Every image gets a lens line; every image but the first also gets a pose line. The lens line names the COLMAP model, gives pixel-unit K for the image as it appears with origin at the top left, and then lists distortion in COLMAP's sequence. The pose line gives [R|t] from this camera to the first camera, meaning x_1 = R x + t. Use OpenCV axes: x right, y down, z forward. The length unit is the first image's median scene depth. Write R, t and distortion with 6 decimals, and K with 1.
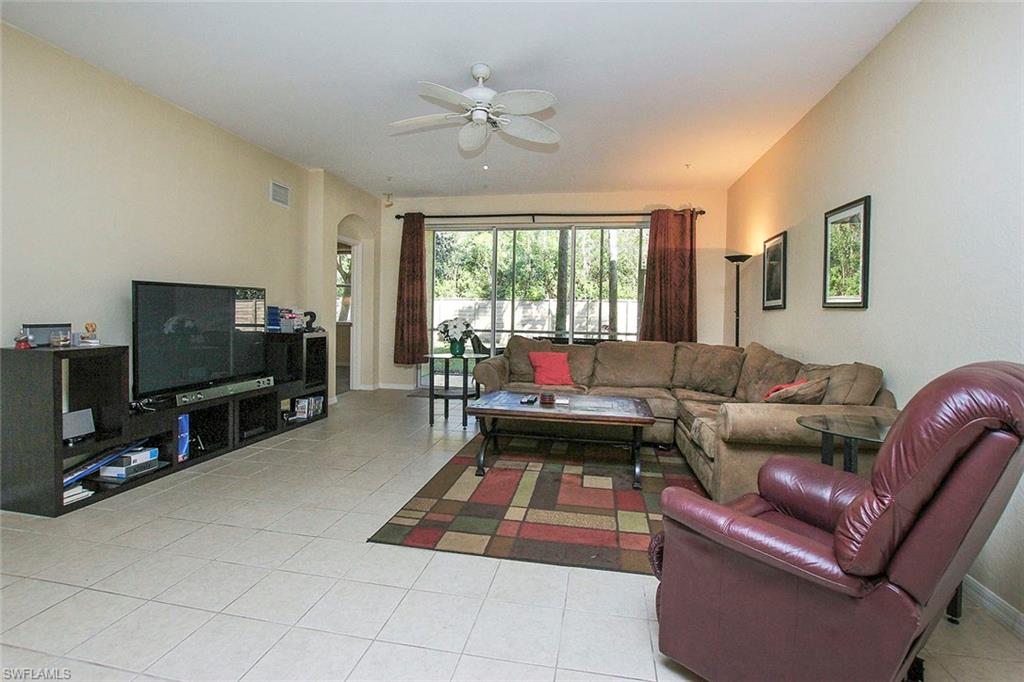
lens RADIAL K [[487.7, 0, 524.4], [0, 487.7, 320.8], [0, 0, 1]] dist [-0.035069, -0.000256]
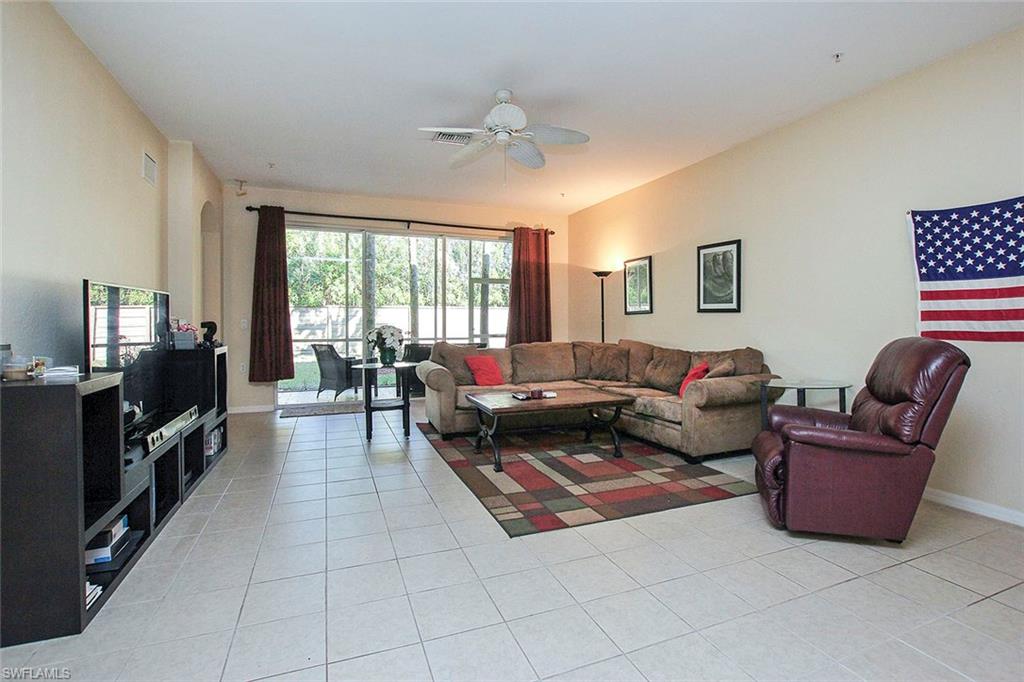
lens RADIAL K [[487.7, 0, 528.4], [0, 487.7, 325.5], [0, 0, 1]] dist [-0.035069, -0.000256]
pose [[0.835379, -0.021040, 0.549272, -0.495183], [0.022315, 0.999742, 0.004357, -0.004986], [-0.549221, 0.008617, 0.835633, 0.052973]]
